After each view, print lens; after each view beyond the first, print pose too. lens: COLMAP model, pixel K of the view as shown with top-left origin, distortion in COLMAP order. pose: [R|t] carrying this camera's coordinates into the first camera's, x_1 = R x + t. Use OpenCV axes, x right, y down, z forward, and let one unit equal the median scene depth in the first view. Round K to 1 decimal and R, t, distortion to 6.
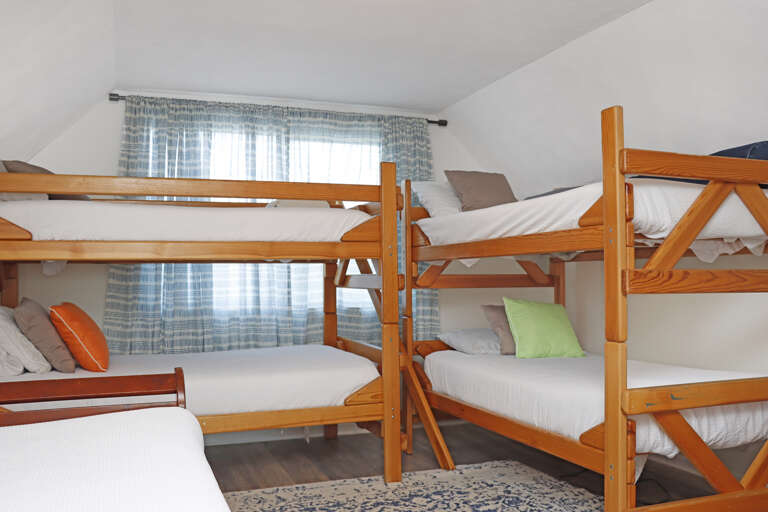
lens RADIAL K [[690.9, 0, 392.0], [0, 690.9, 257.5], [0, 0, 1]] dist [-0.169338, 0.200370]
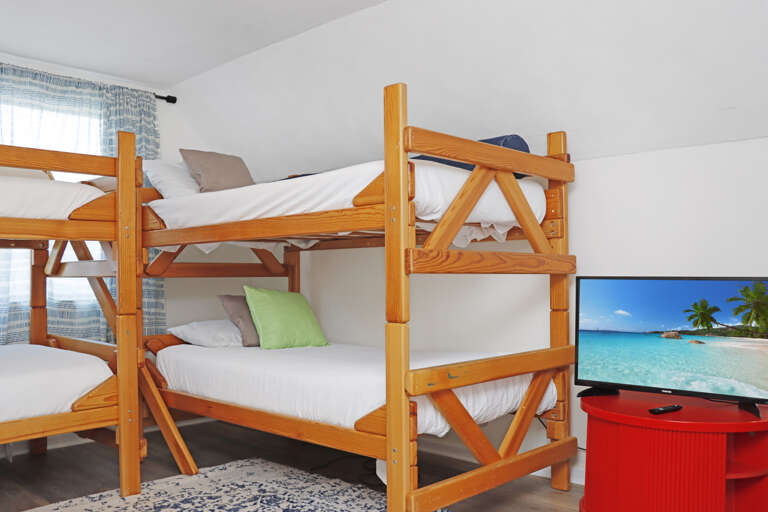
lens RADIAL K [[690.9, 0, 392.0], [0, 690.9, 257.5], [0, 0, 1]] dist [-0.169338, 0.200370]
pose [[0.898367, 0.009395, 0.439145, -0.077713], [-0.008955, 0.999955, -0.003074, 0.022472], [-0.439154, -0.001171, 0.898411, 0.074435]]
